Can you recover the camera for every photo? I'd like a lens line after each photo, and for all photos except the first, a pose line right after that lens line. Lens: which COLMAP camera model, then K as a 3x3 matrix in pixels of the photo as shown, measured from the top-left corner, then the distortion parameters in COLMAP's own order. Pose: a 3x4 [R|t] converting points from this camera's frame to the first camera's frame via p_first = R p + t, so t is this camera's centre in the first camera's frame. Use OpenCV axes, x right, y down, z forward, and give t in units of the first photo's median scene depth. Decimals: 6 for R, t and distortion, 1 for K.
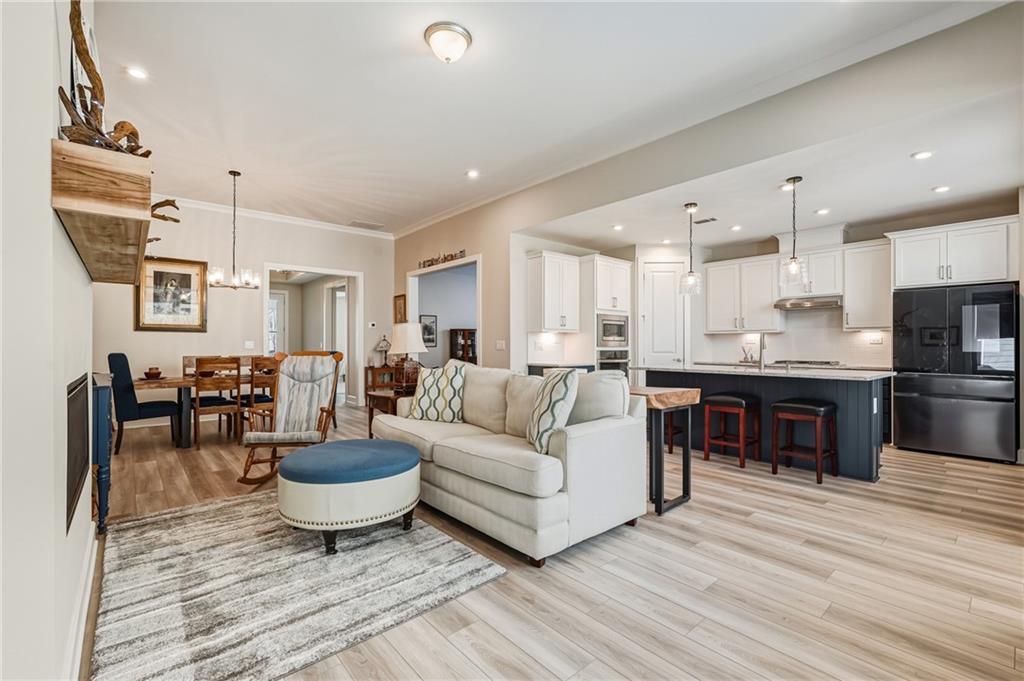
lens RADIAL K [[451.2, 0, 512.0], [0, 451.2, 340.5], [0, 0, 1]] dist [-0.019686, 0.010770]
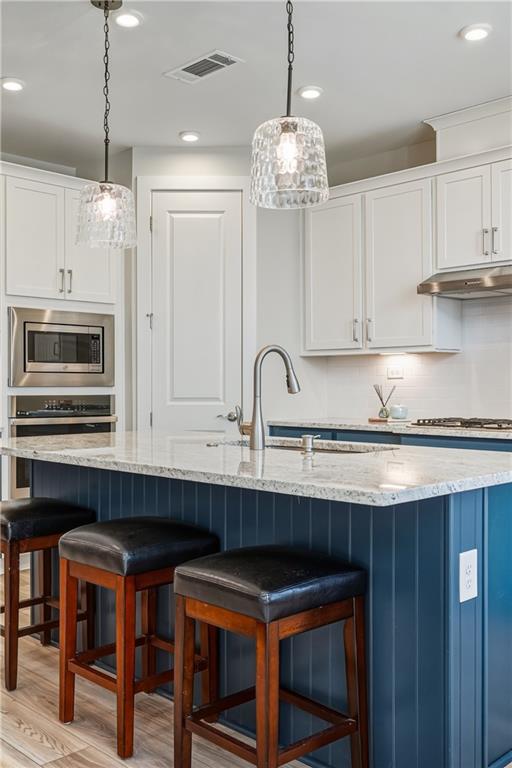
lens RADIAL K [[771.2, 0, 256.0], [0, 771.2, 384.0], [0, 0, 1]] dist [0.024636, 0.015837]
pose [[0.998227, -0.004545, 0.059349, 0.360868], [0.003756, 0.999903, 0.013406, 0.002236], [-0.059405, -0.013160, 0.998147, 0.265604]]
